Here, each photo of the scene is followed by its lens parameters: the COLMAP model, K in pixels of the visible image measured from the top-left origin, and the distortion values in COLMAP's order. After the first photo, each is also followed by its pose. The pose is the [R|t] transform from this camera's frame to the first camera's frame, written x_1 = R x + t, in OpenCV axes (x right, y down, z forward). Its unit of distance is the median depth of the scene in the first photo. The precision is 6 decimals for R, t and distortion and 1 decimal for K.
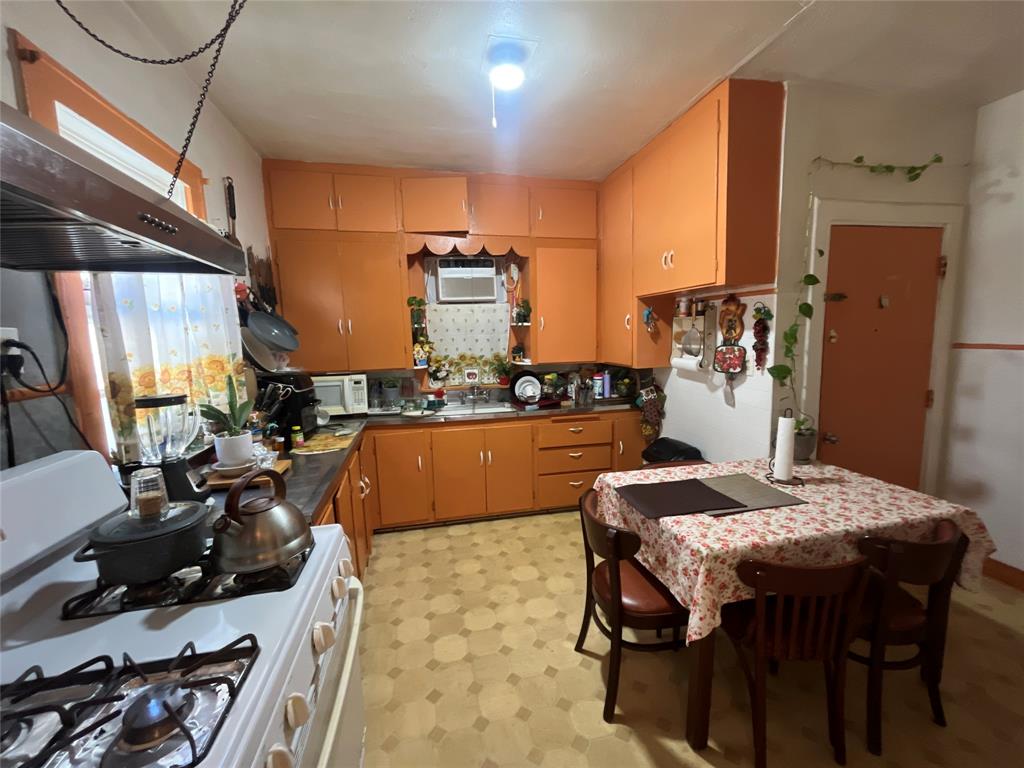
lens RADIAL K [[415.2, 0, 512.0], [0, 415.2, 384.0], [0, 0, 1]] dist [-0.001634, -0.000070]
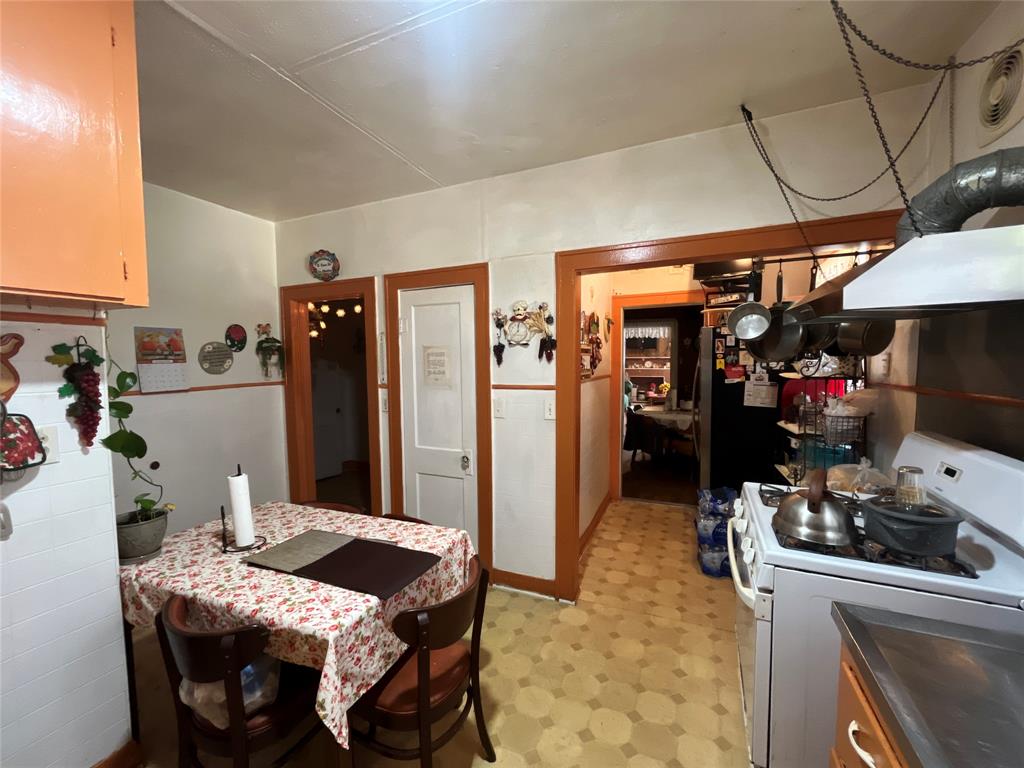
lens RADIAL K [[415.2, 0, 512.0], [0, 415.2, 384.0], [0, 0, 1]] dist [-0.001634, -0.000070]
pose [[-0.802497, -0.001915, 0.596653, -0.374055], [0.109318, 0.982595, 0.150187, -0.203173], [-0.586556, 0.185749, -0.788320, 1.518477]]
